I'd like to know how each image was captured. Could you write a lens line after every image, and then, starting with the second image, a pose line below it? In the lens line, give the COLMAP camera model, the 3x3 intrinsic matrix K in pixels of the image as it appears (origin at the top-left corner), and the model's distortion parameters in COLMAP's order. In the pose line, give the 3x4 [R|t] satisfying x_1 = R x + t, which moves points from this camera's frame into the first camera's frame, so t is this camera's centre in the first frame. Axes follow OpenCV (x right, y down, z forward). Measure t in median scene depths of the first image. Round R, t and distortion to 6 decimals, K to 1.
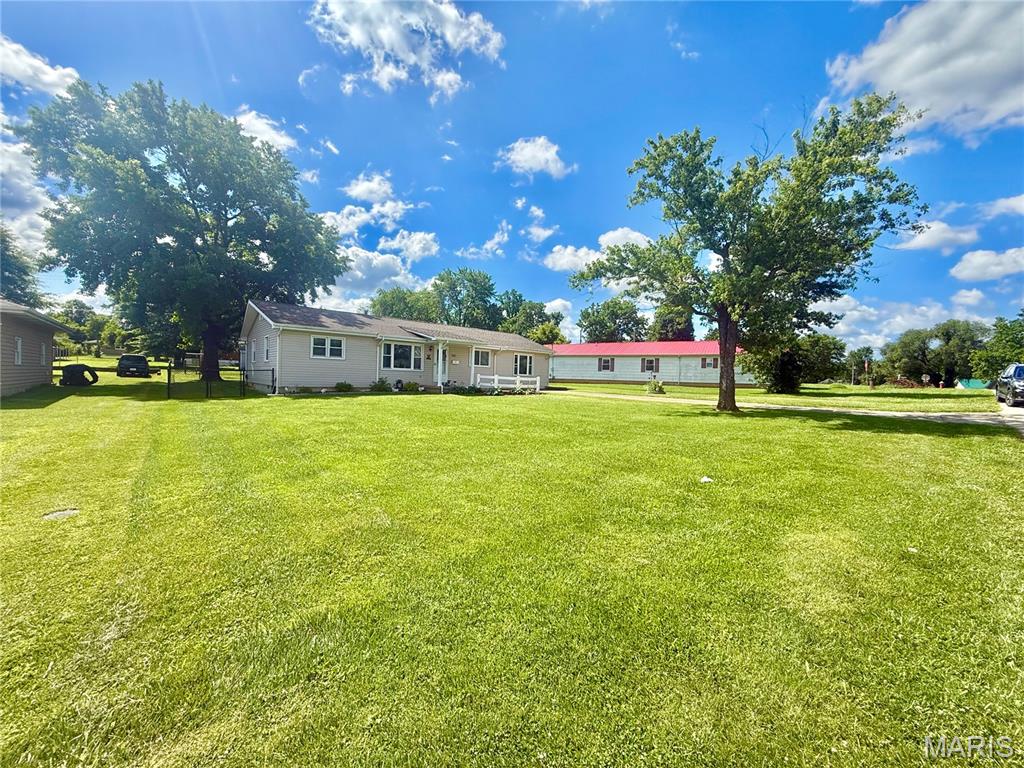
lens RADIAL K [[409.8, 0, 512.9], [0, 409.8, 384.5], [0, 0, 1]] dist [-0.005743, -0.000340]
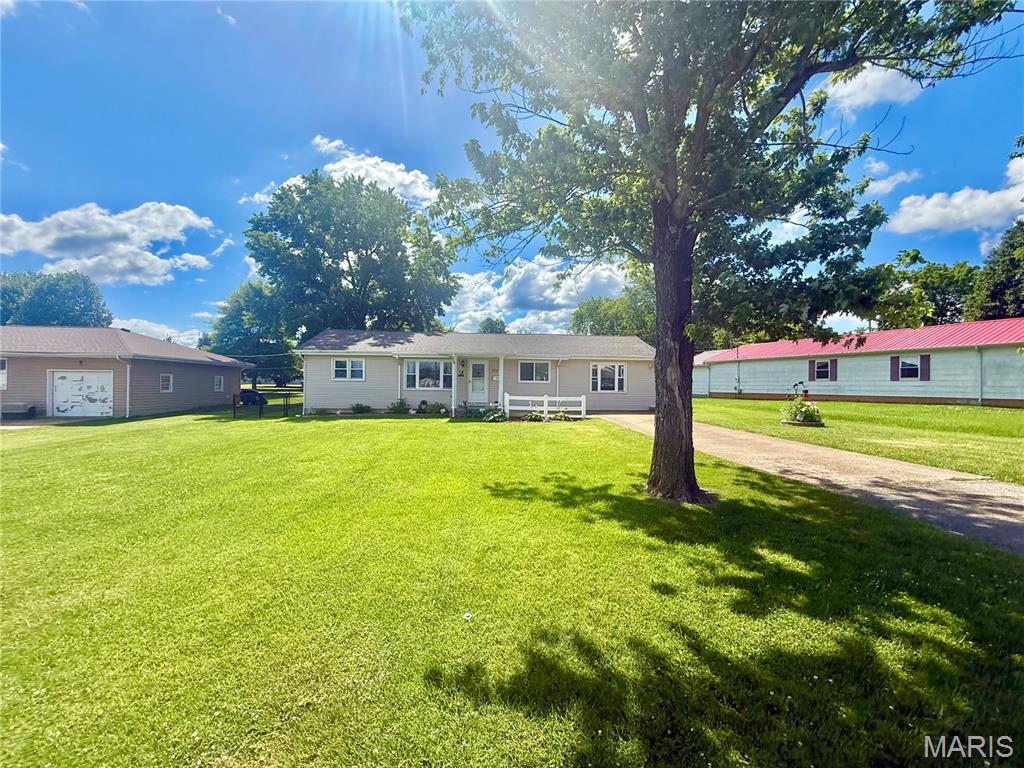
lens RADIAL K [[409.8, 0, 513.3], [0, 409.8, 386.9], [0, 0, 1]] dist [-0.005743, -0.000340]
pose [[0.788816, -0.022462, -0.614219, 0.419823], [0.004913, 0.999531, -0.030243, -0.013291], [0.614610, 0.020839, 0.788556, 0.402929]]
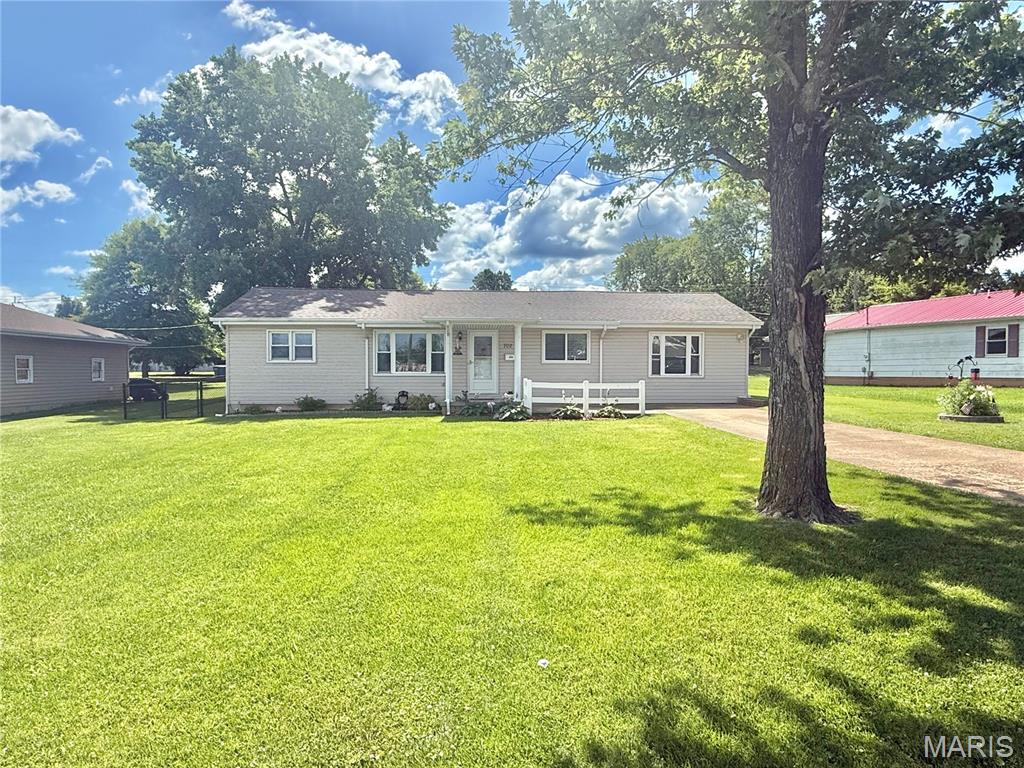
lens RADIAL K [[615.1, 0, 516.4], [0, 615.1, 388.2], [0, 0, 1]] dist [-0.002806, -0.005234]
pose [[0.781956, -0.015129, -0.623150, 0.412052], [0.014011, 0.999879, -0.006694, -0.007593], [0.623177, -0.003496, 0.782073, 0.383156]]
